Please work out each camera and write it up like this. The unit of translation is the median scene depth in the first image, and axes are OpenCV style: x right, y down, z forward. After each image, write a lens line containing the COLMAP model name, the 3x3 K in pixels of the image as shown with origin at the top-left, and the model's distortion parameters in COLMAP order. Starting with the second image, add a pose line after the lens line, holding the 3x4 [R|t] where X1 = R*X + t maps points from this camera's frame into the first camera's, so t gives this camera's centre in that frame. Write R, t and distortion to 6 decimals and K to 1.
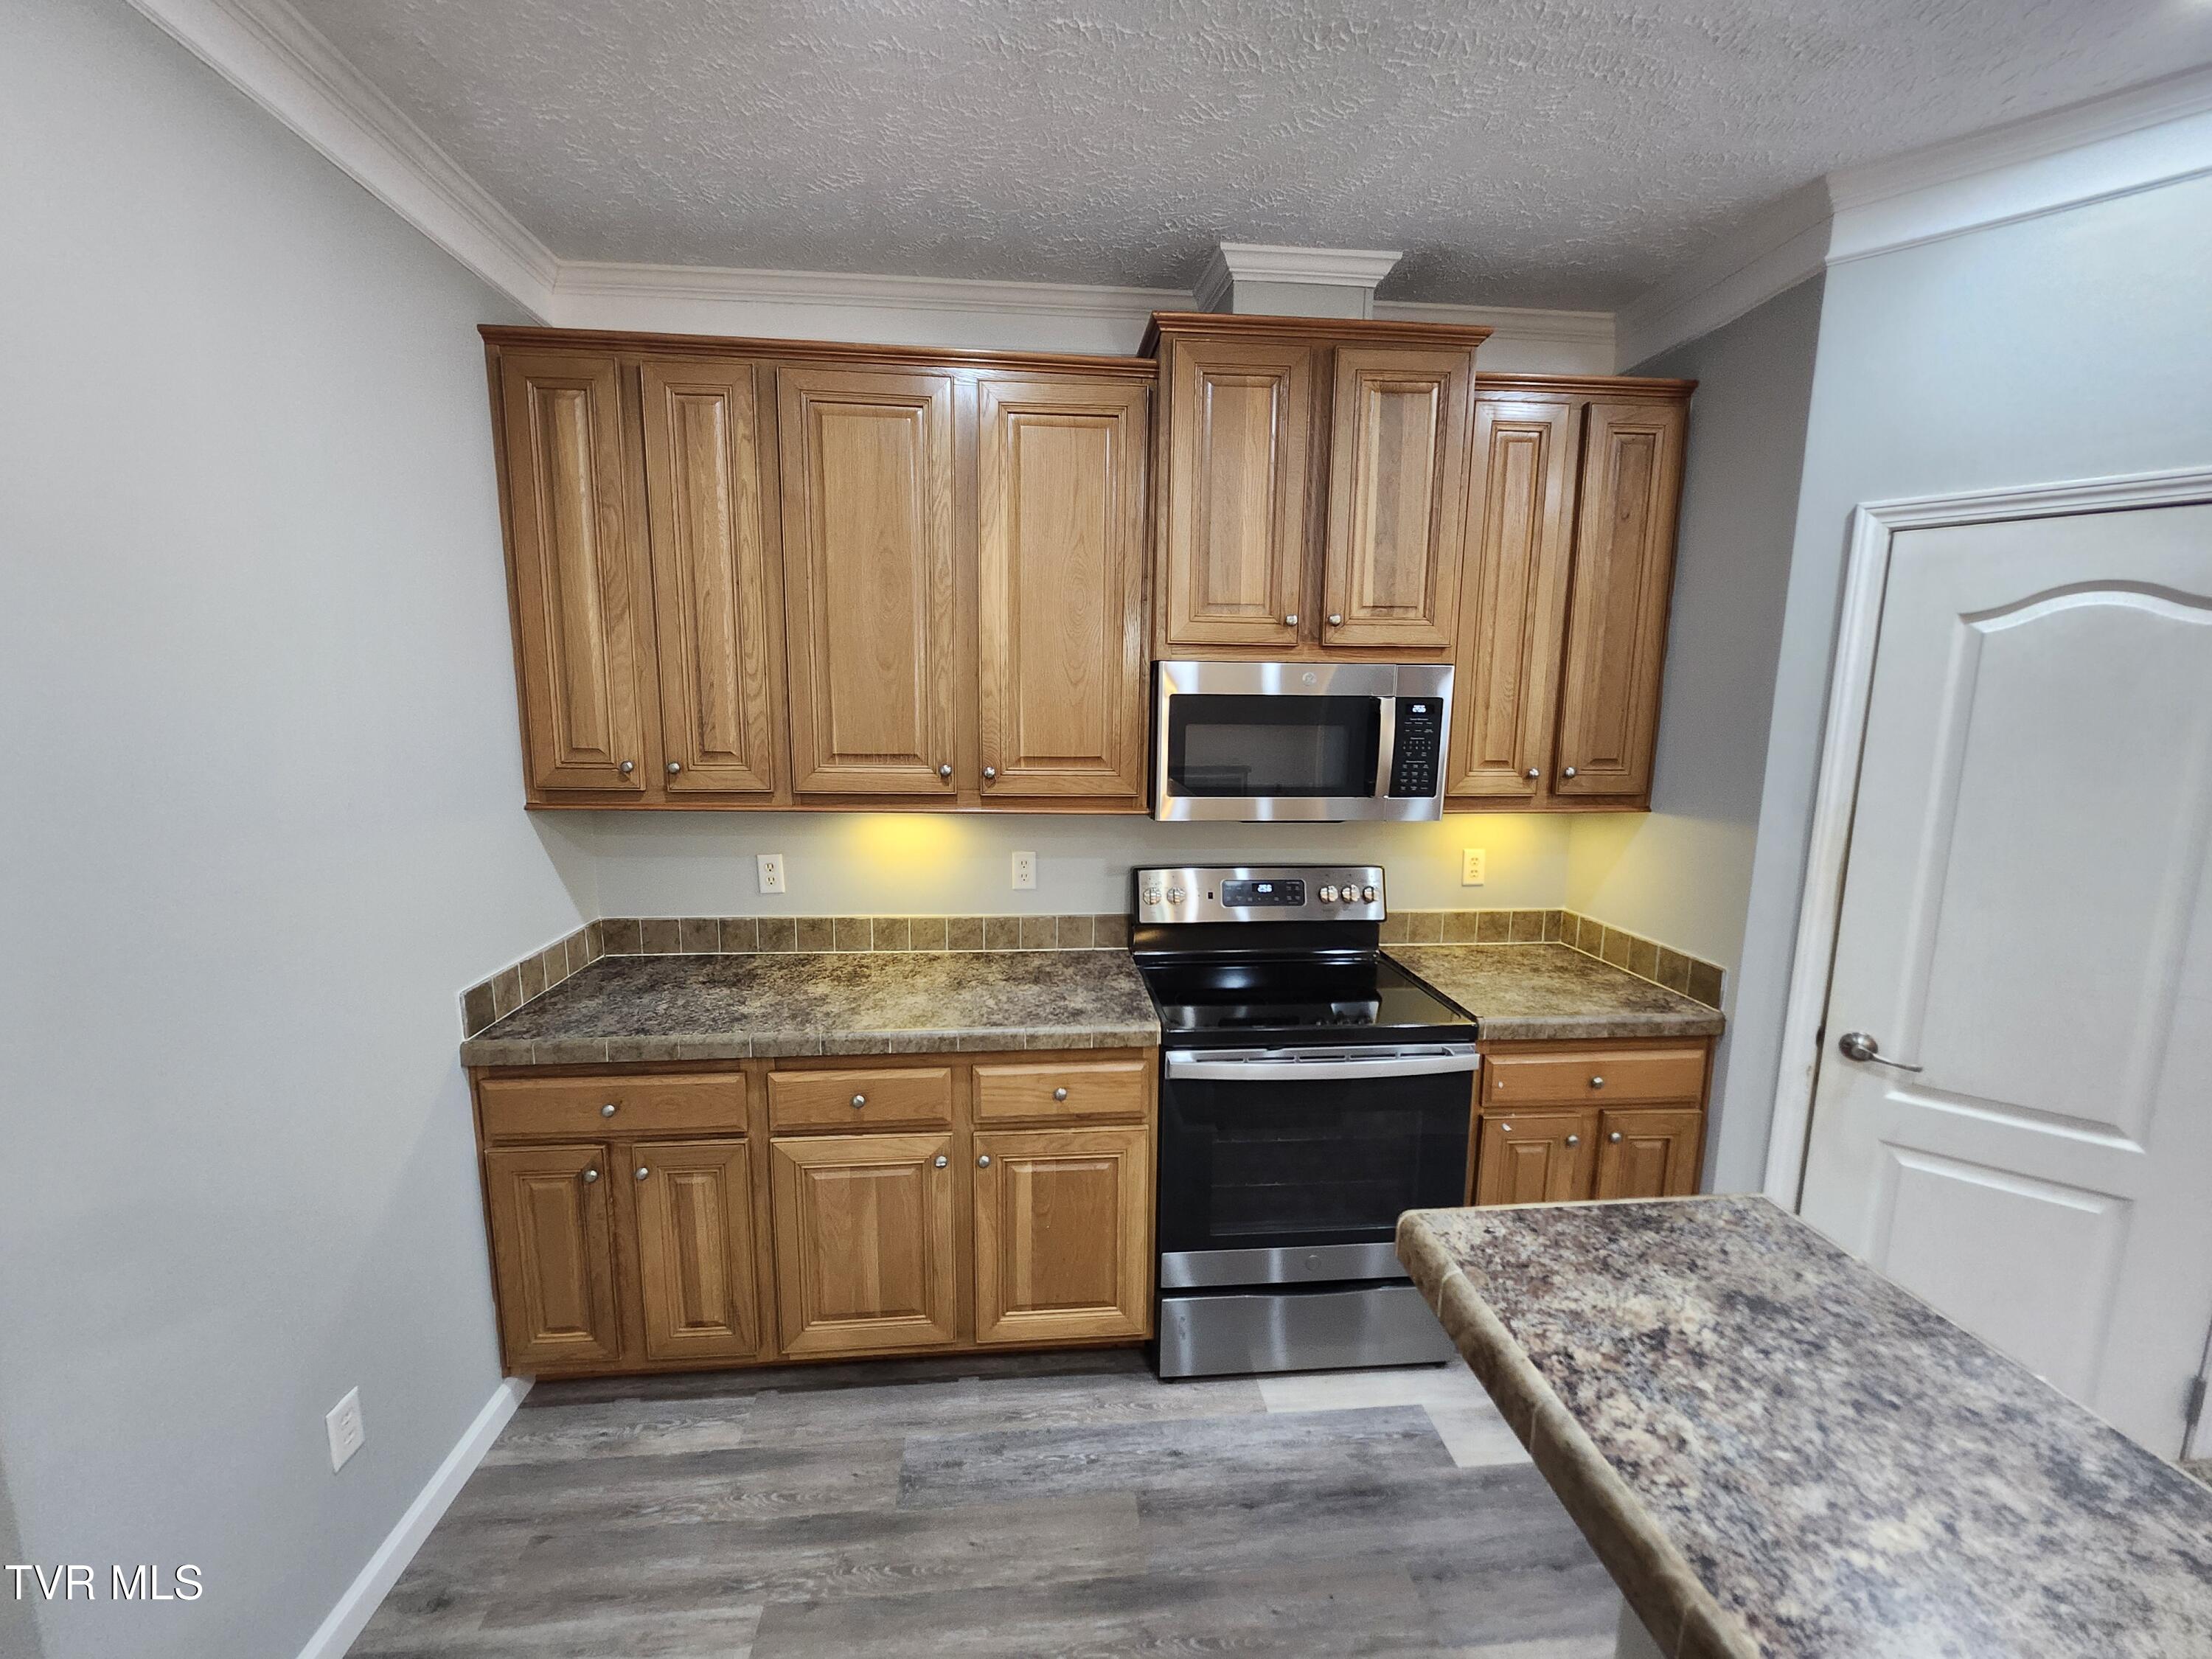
lens RADIAL K [[853.1, 0, 1075.6], [0, 853.1, 822.9], [0, 0, 1]] dist [-0.014010, 0.000082]
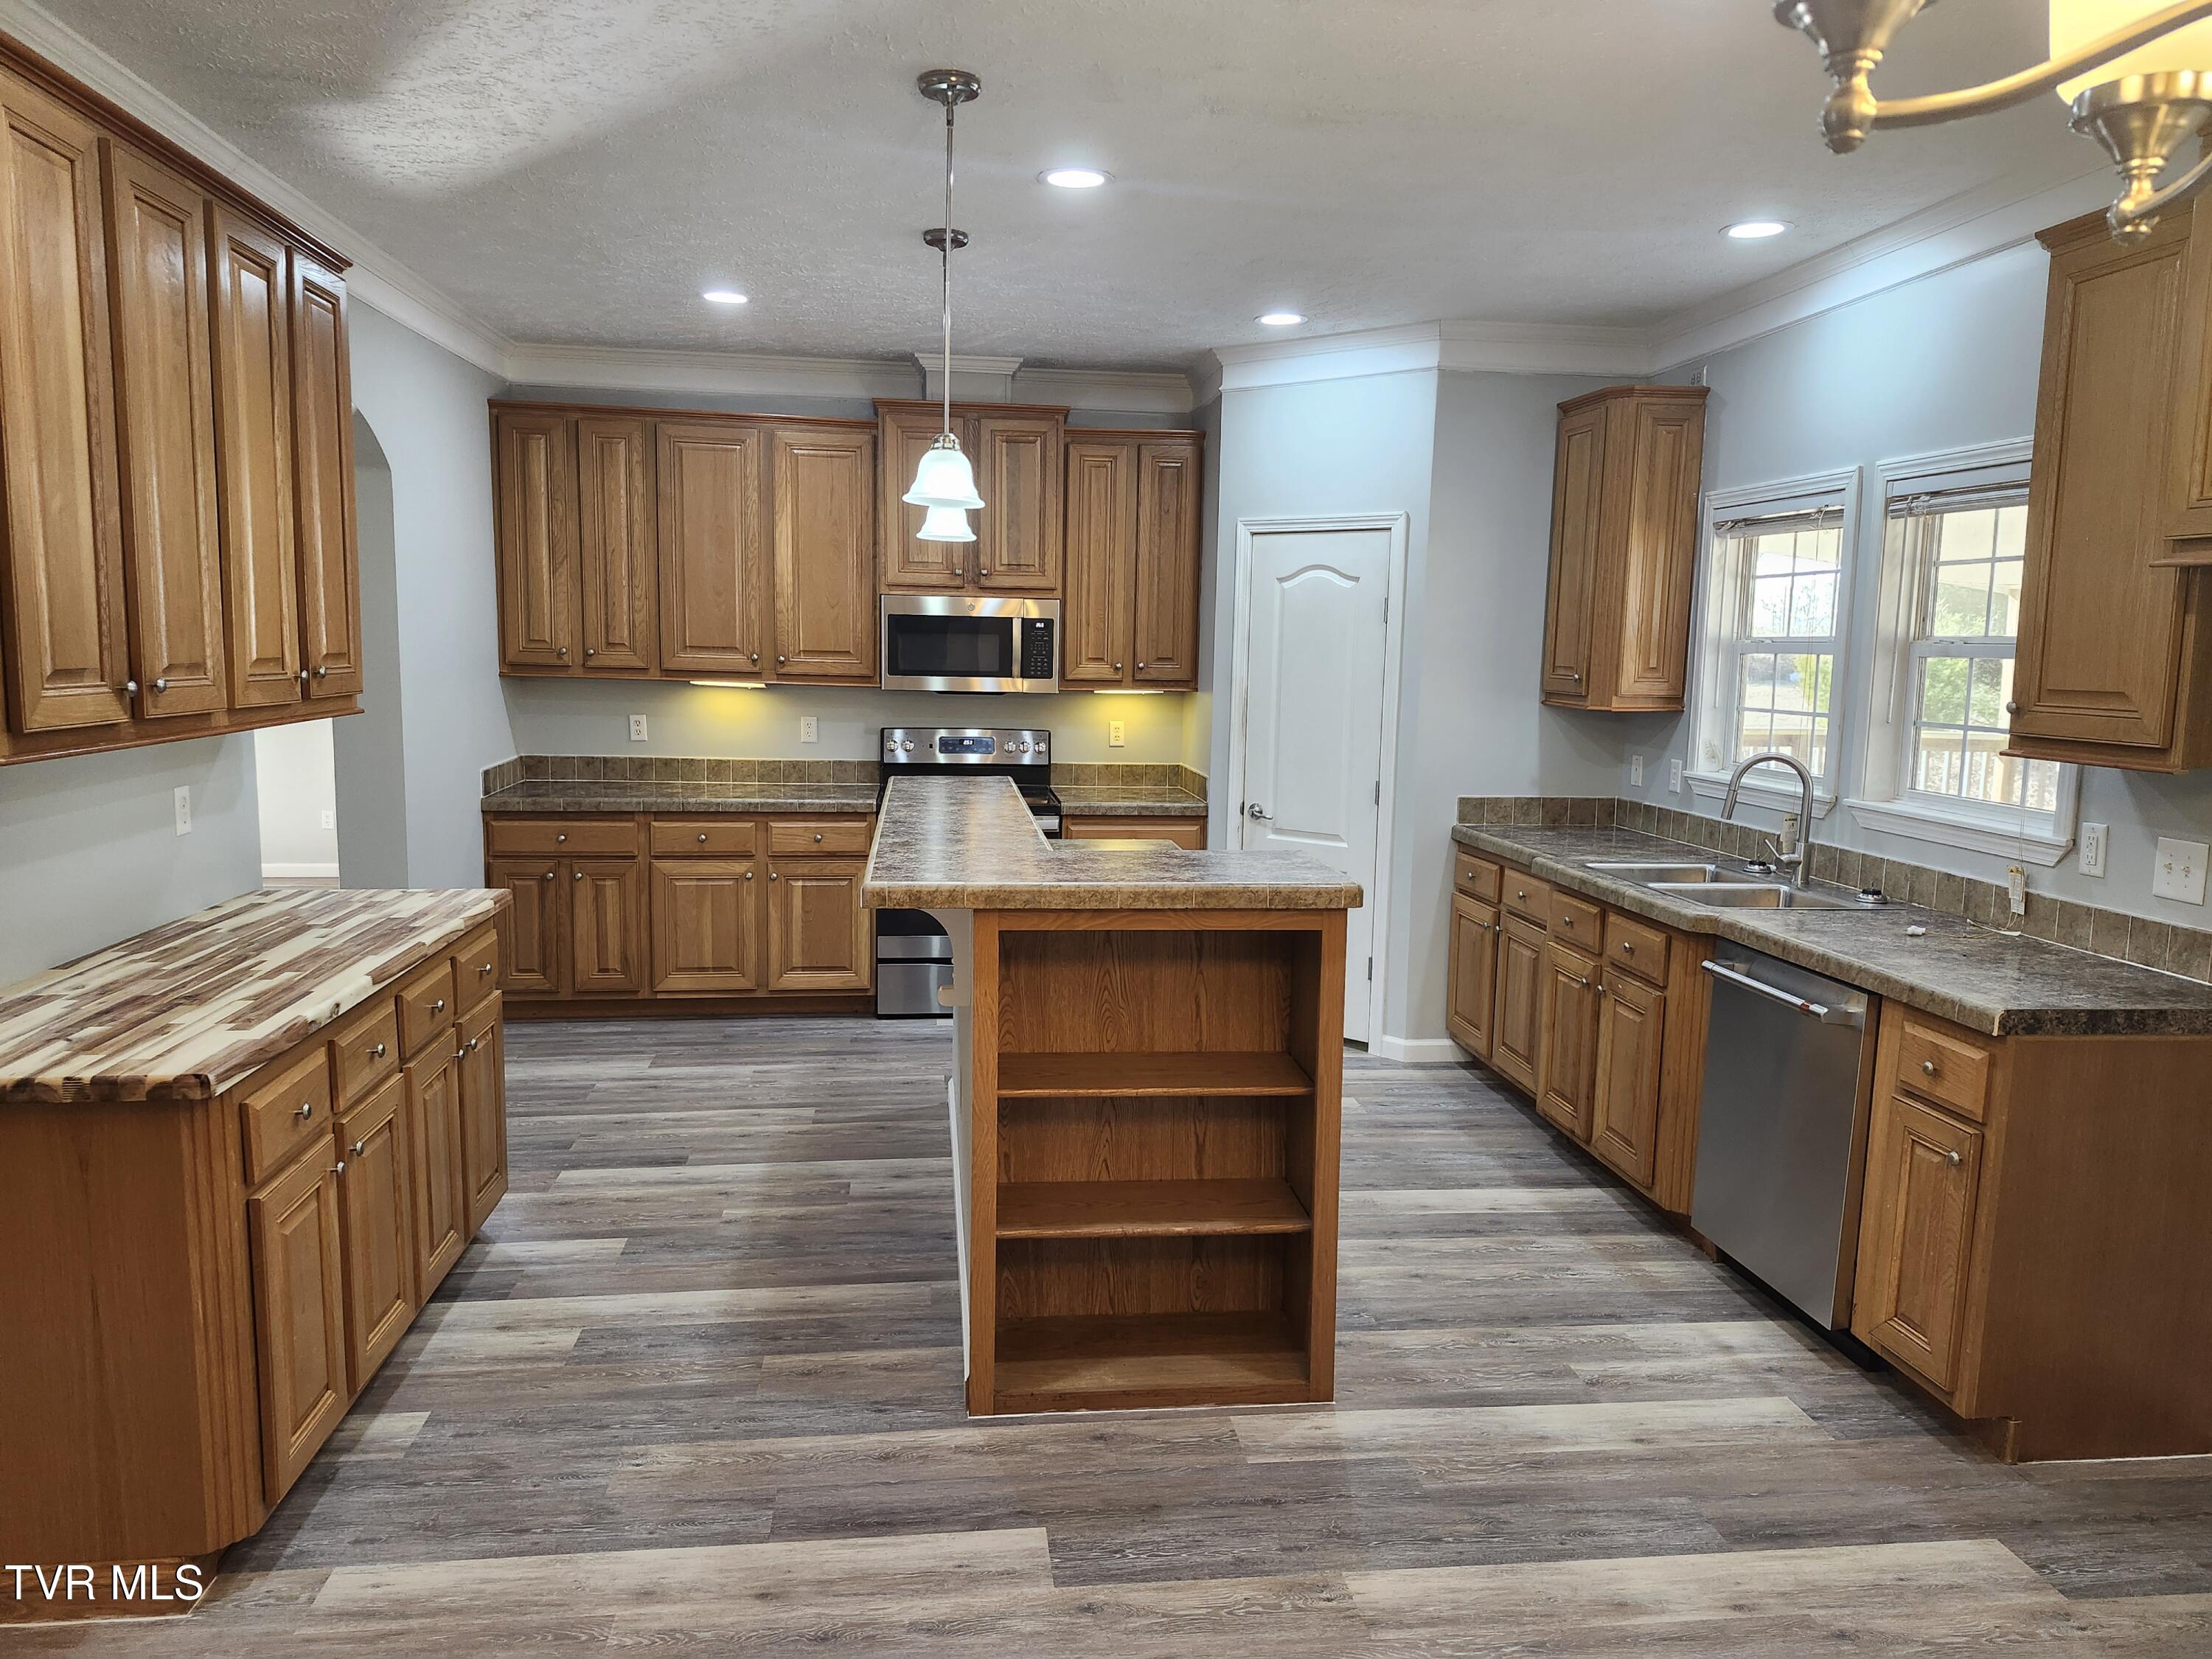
lens RADIAL K [[1504.5, 0, 1102.0], [0, 1504.5, 823.1], [0, 0, 1]] dist [0.054705, -0.053277]
pose [[0.998438, 0.007625, 0.055357, 0.387115], [-0.007193, 0.999942, -0.007988, 0.297609], [-0.055414, 0.007577, 0.998435, -2.100422]]
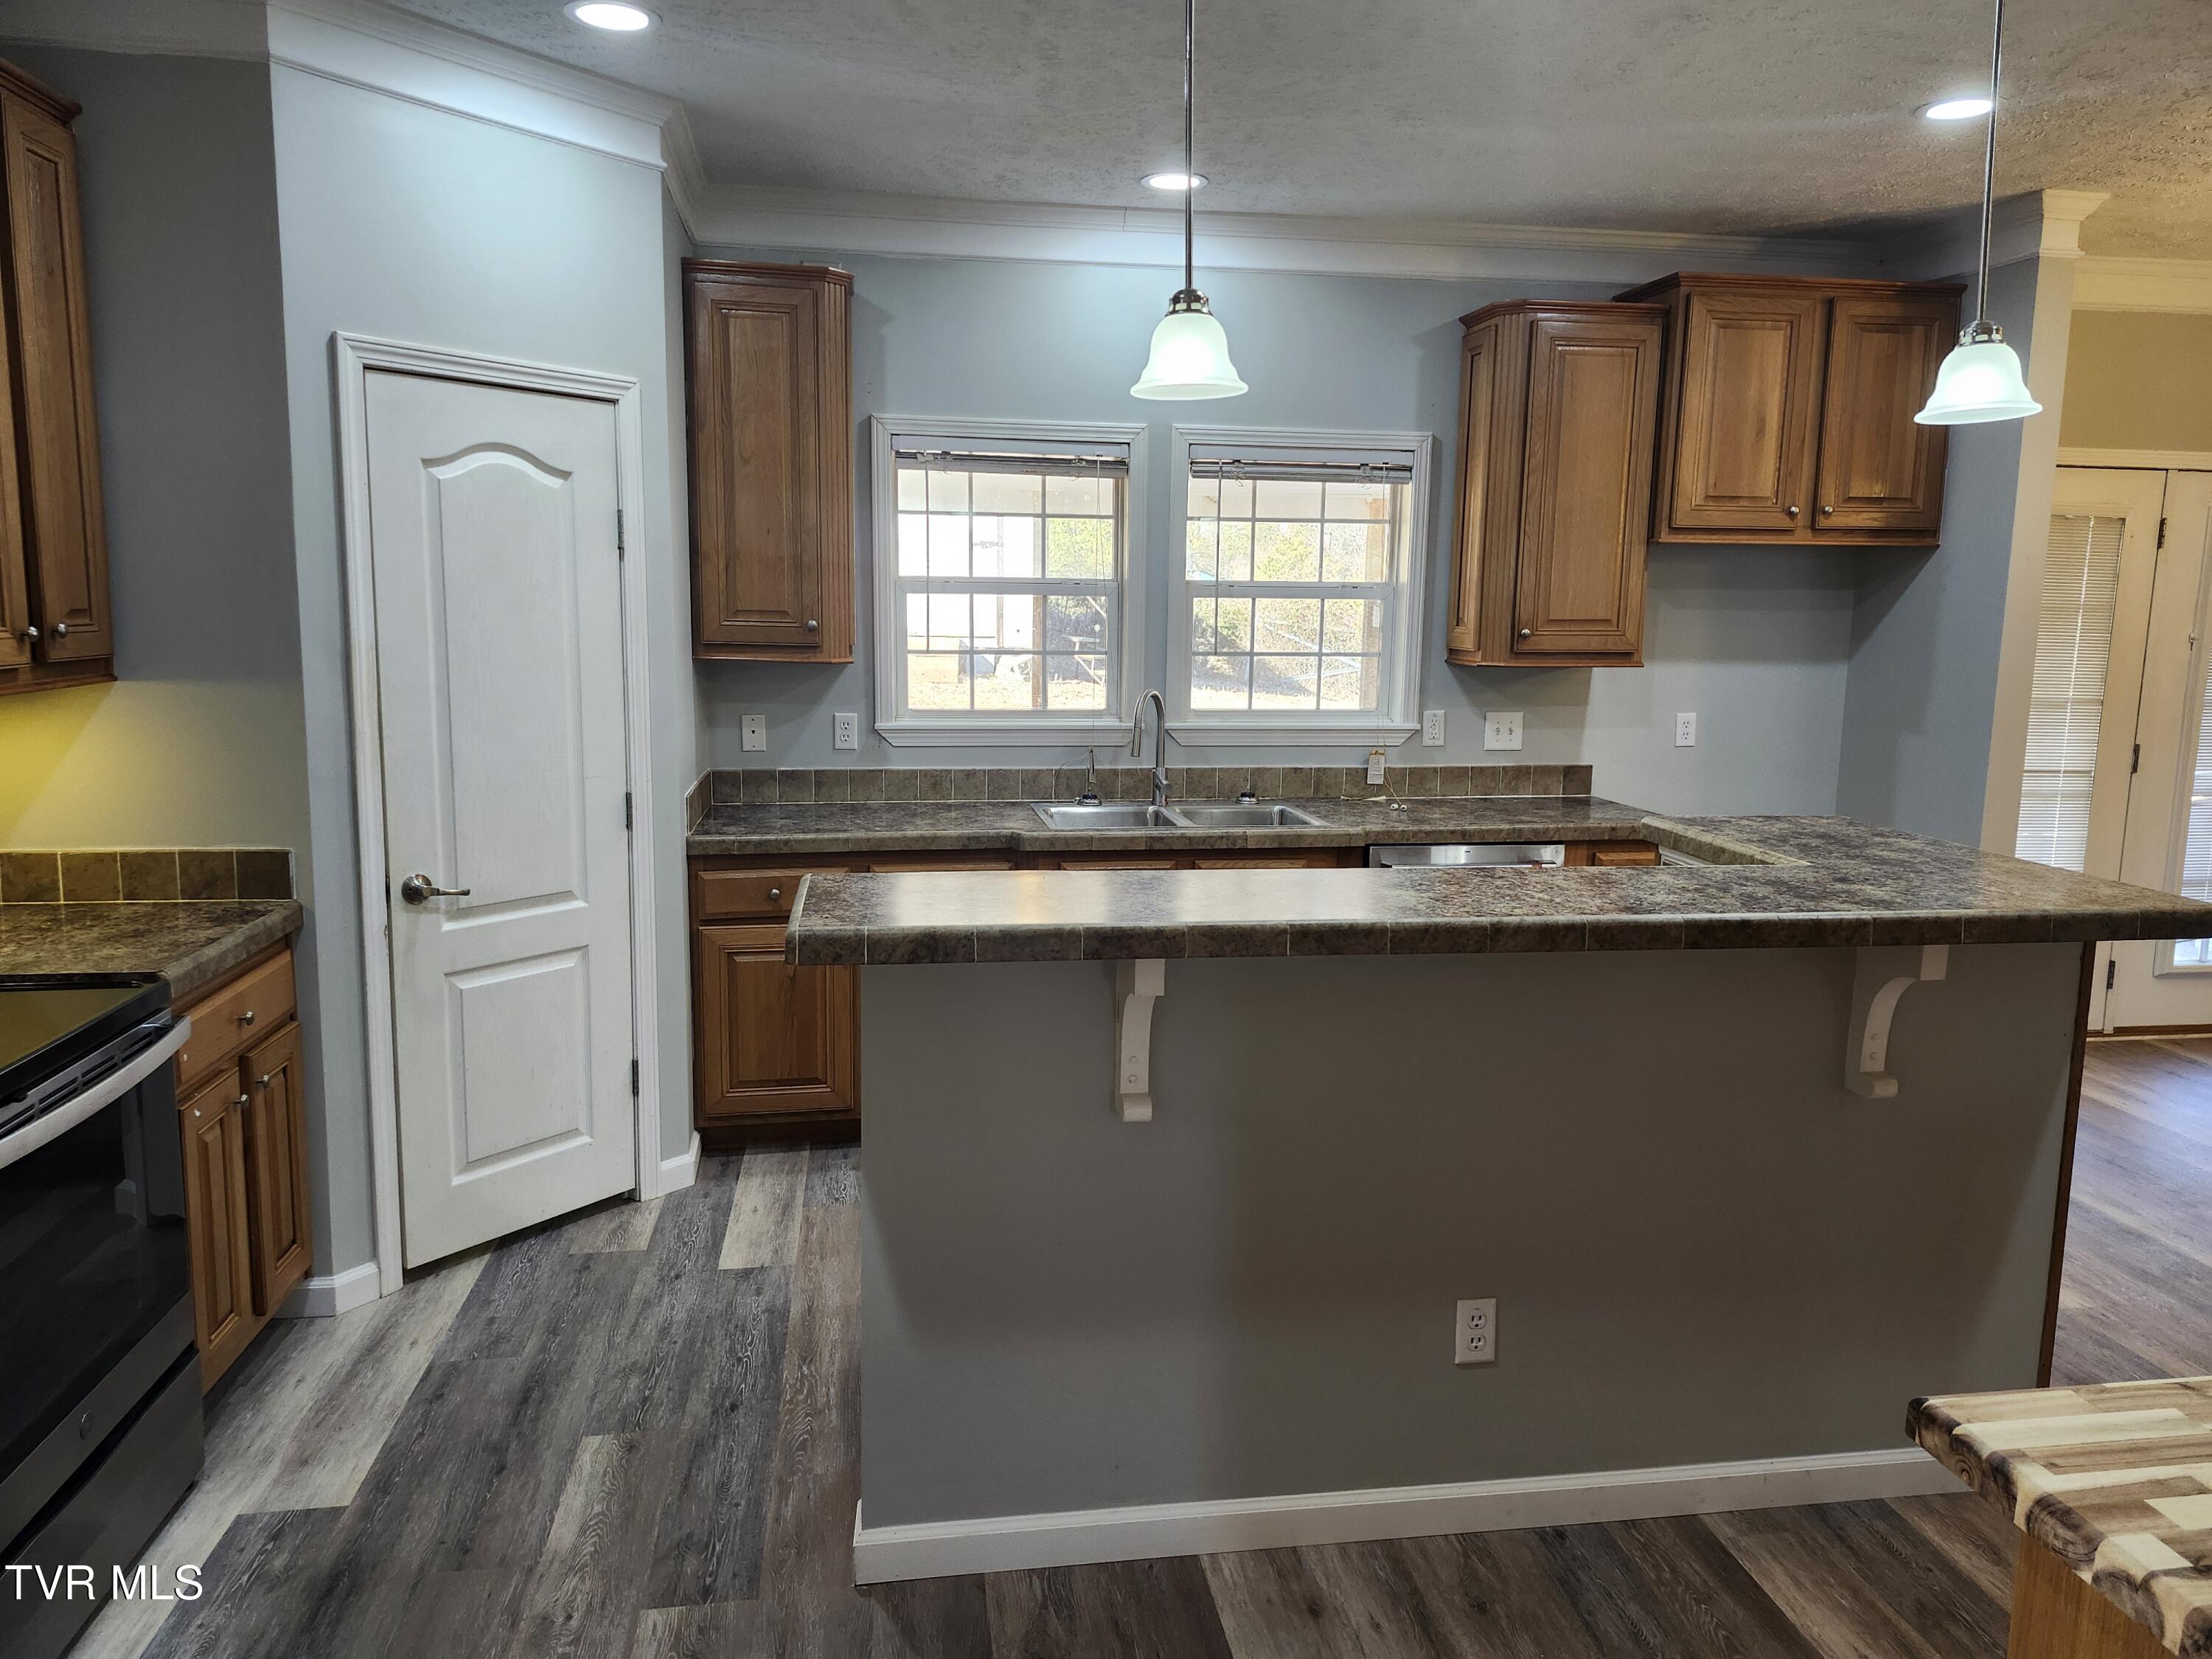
lens RADIAL K [[1504.5, 0, 1090.9], [0, 1504.5, 827.9], [0, 0, 1]] dist [0.054705, -0.053277]
pose [[-0.088111, -0.150968, 0.984604, -0.836149], [0.117713, 0.979944, 0.160787, -0.001211], [-0.989131, 0.130068, -0.068573, 0.304042]]
